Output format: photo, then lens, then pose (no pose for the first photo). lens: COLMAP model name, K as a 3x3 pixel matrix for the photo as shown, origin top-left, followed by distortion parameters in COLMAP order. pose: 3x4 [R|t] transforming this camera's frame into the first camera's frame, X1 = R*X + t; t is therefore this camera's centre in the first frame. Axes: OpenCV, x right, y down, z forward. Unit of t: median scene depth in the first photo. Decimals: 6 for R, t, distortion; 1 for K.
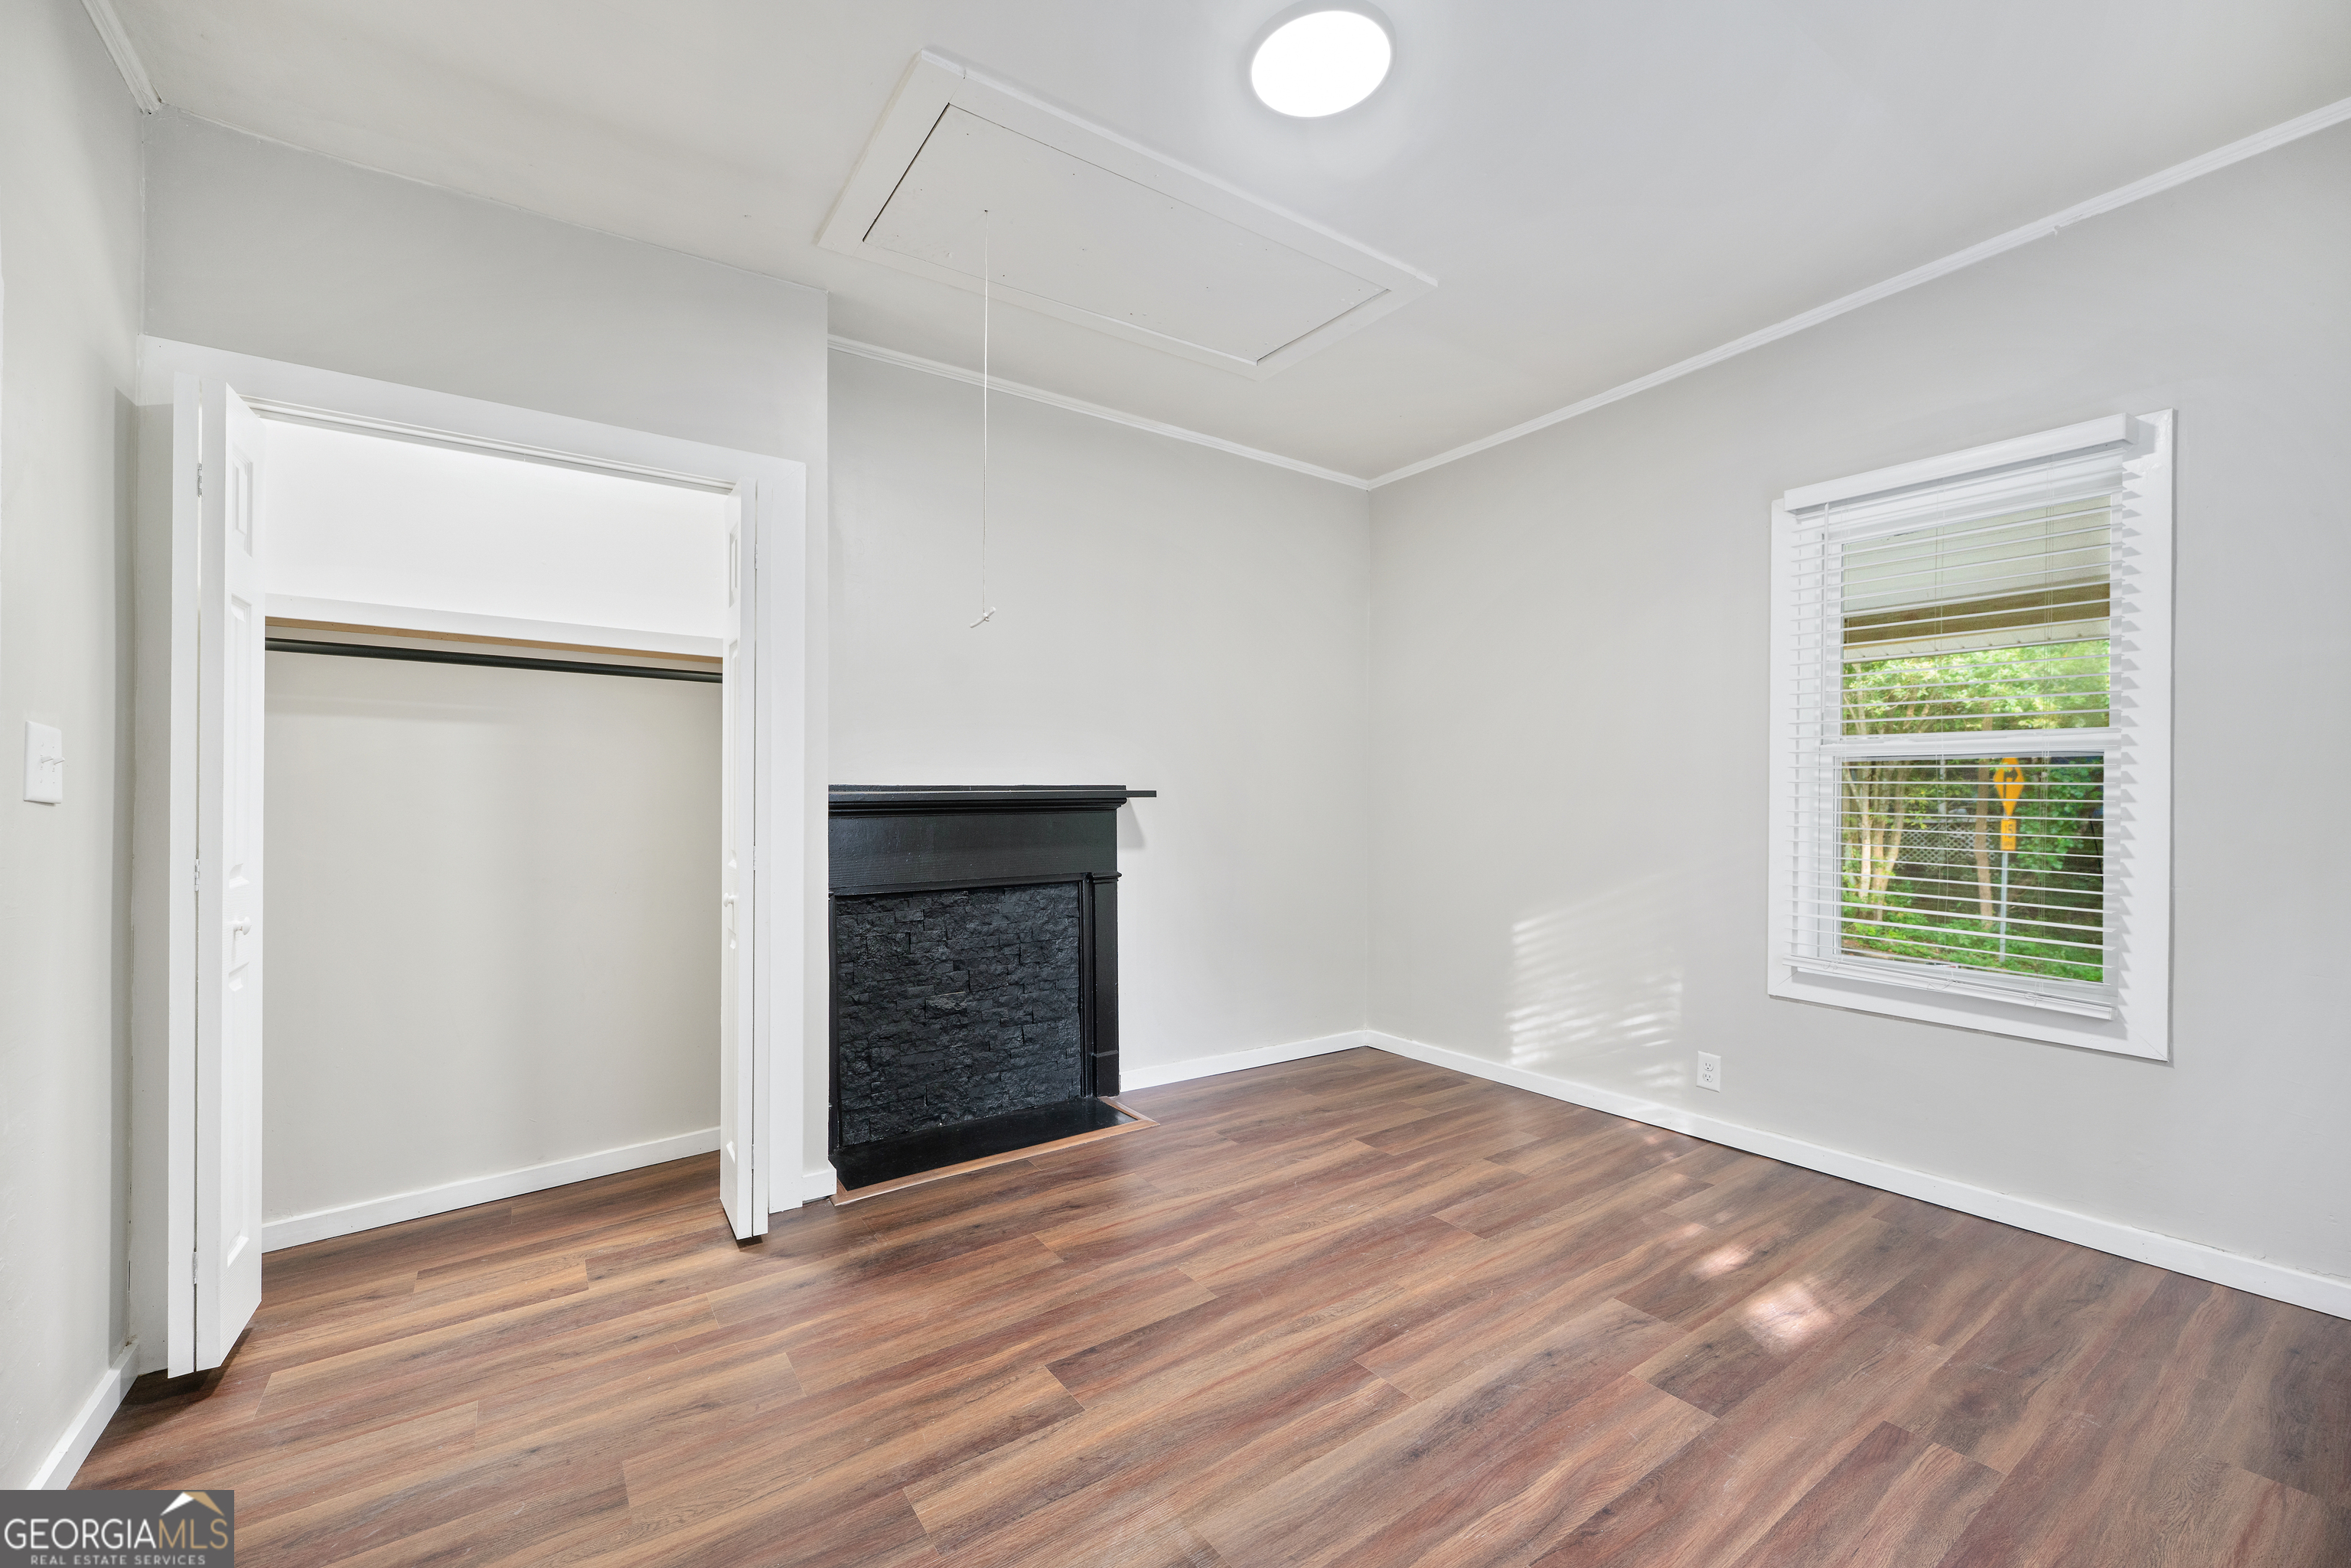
lens RADIAL K [[953.5, 0, 1175.5], [0, 953.5, 784.0], [0, 0, 1]] dist [0.000166, -0.000047]
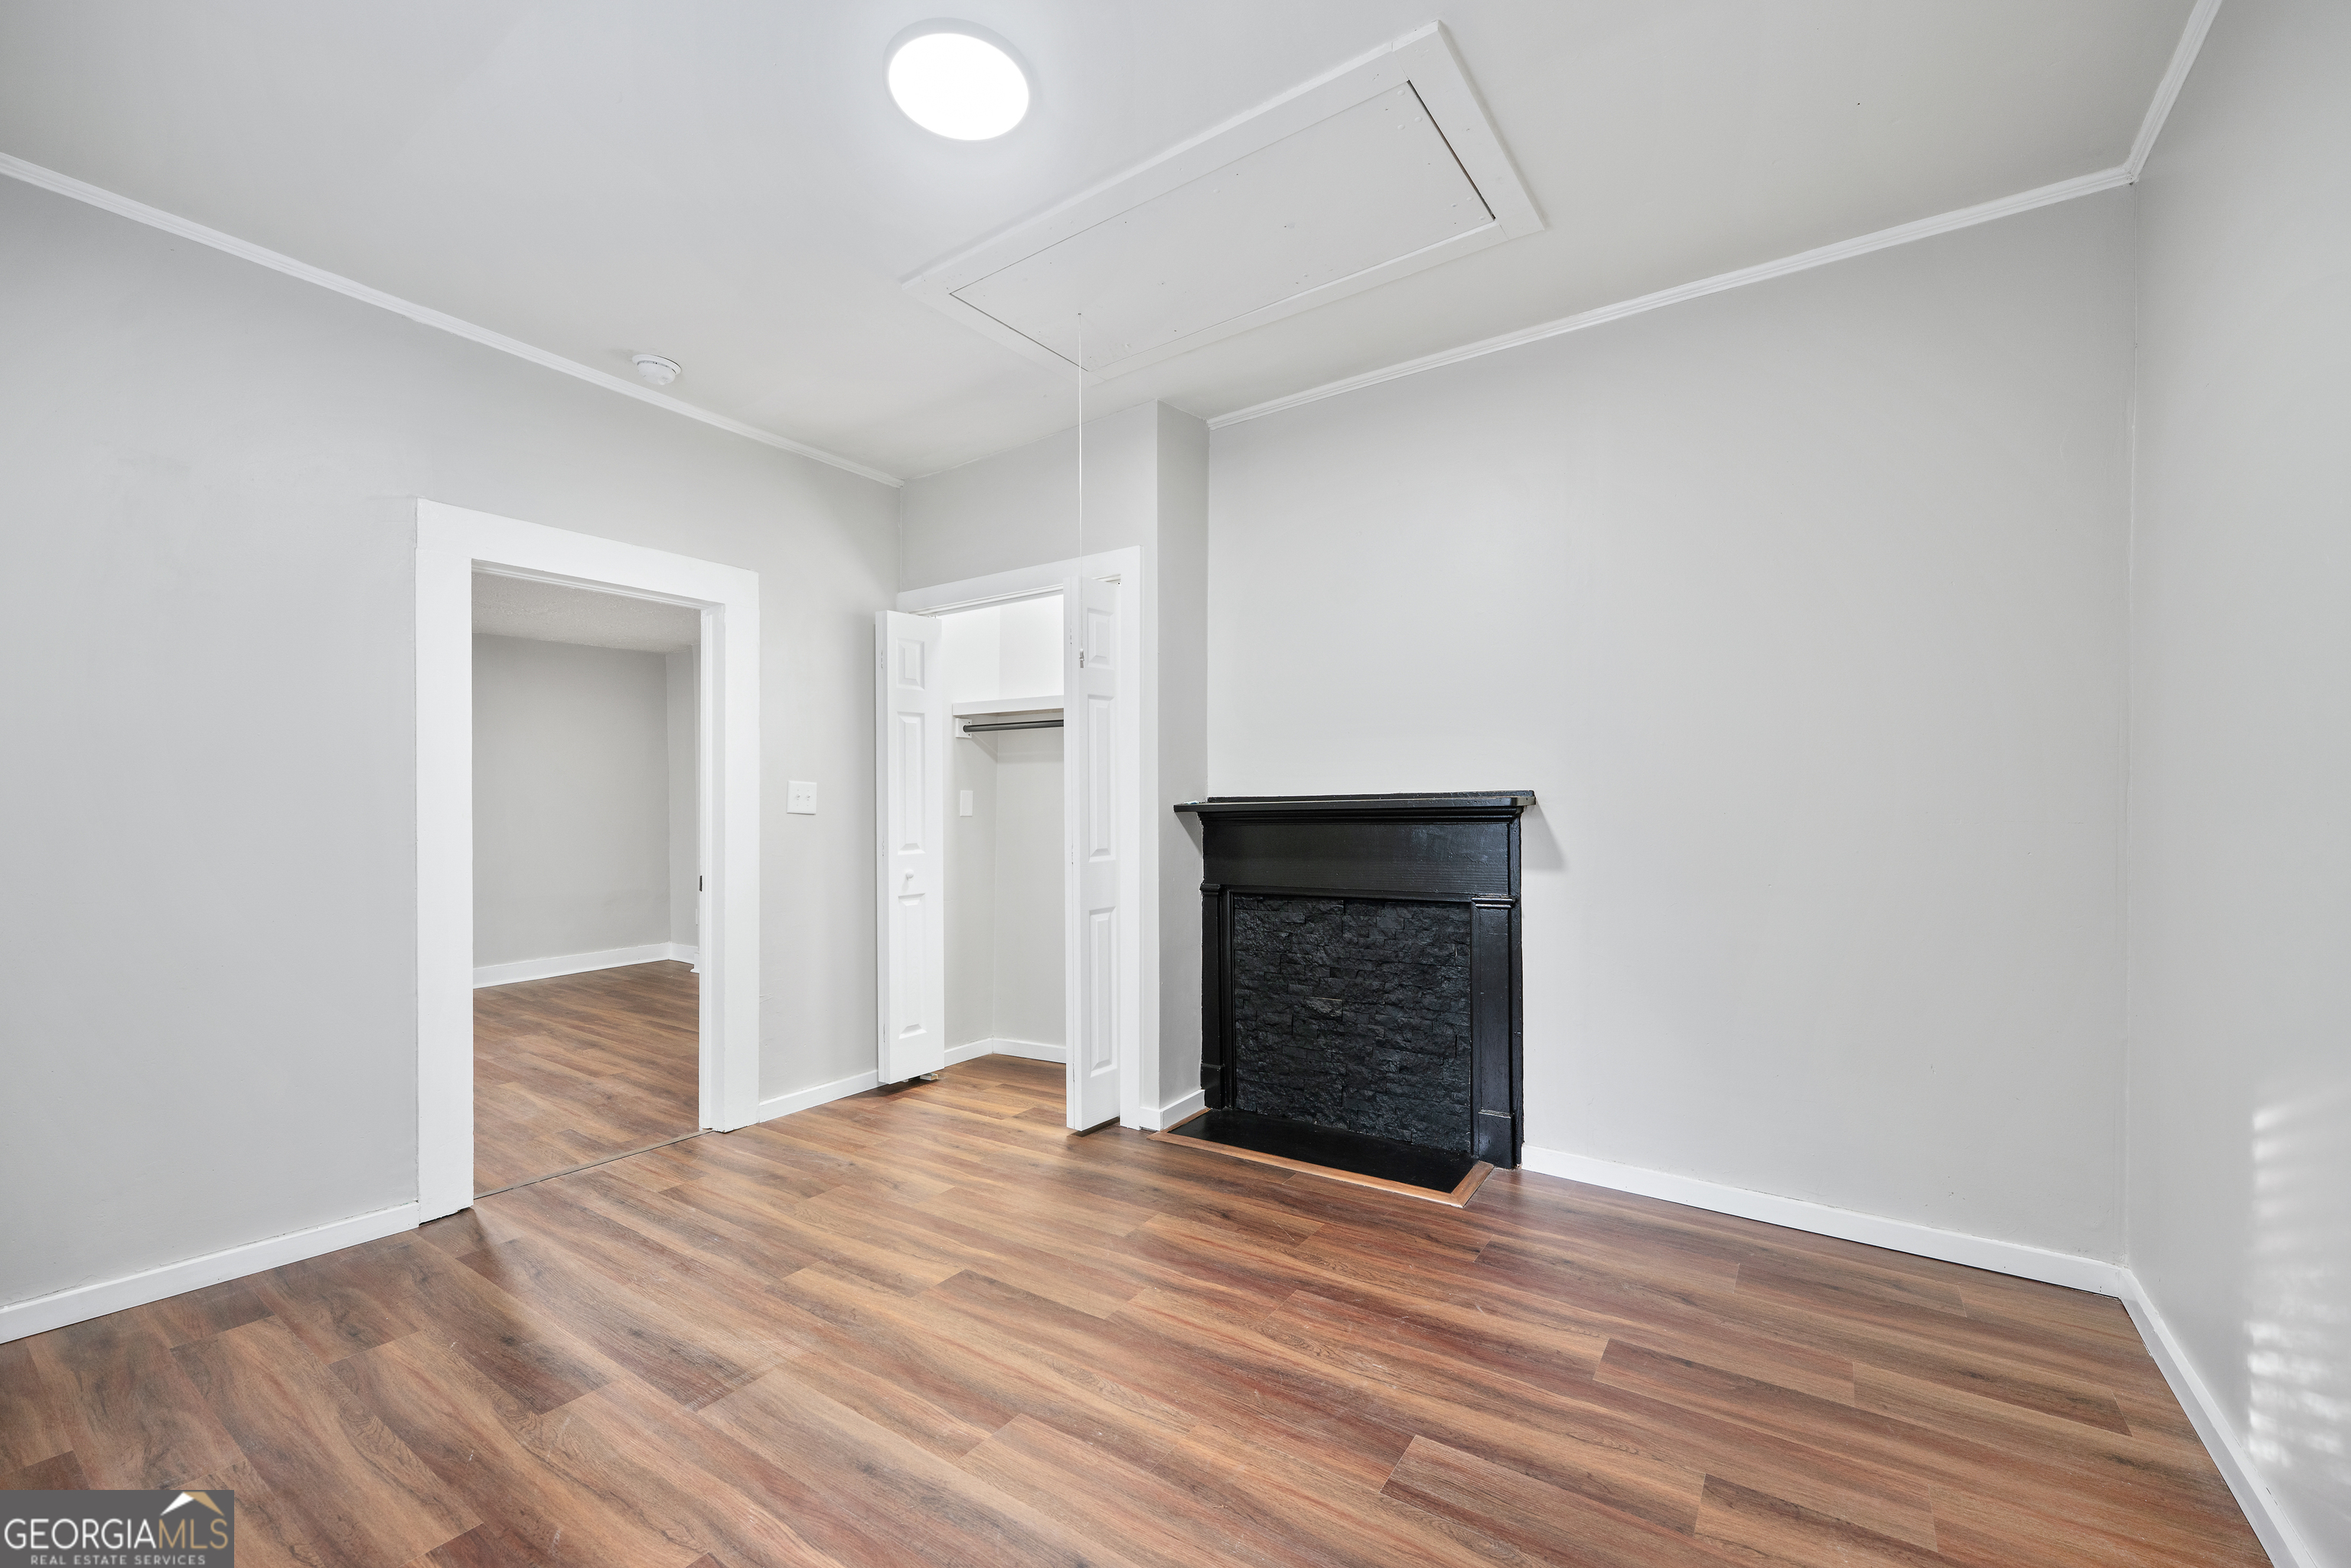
lens RADIAL K [[960.5, 0, 1176.0], [0, 960.5, 795.1], [0, 0, 1]] dist [-0.002635, -0.000450]
pose [[0.352615, -0.011437, -0.935699, 0.696651], [0.020737, 0.999775, -0.004406, 0.003345], [0.935539, -0.017850, 0.352773, 0.508341]]
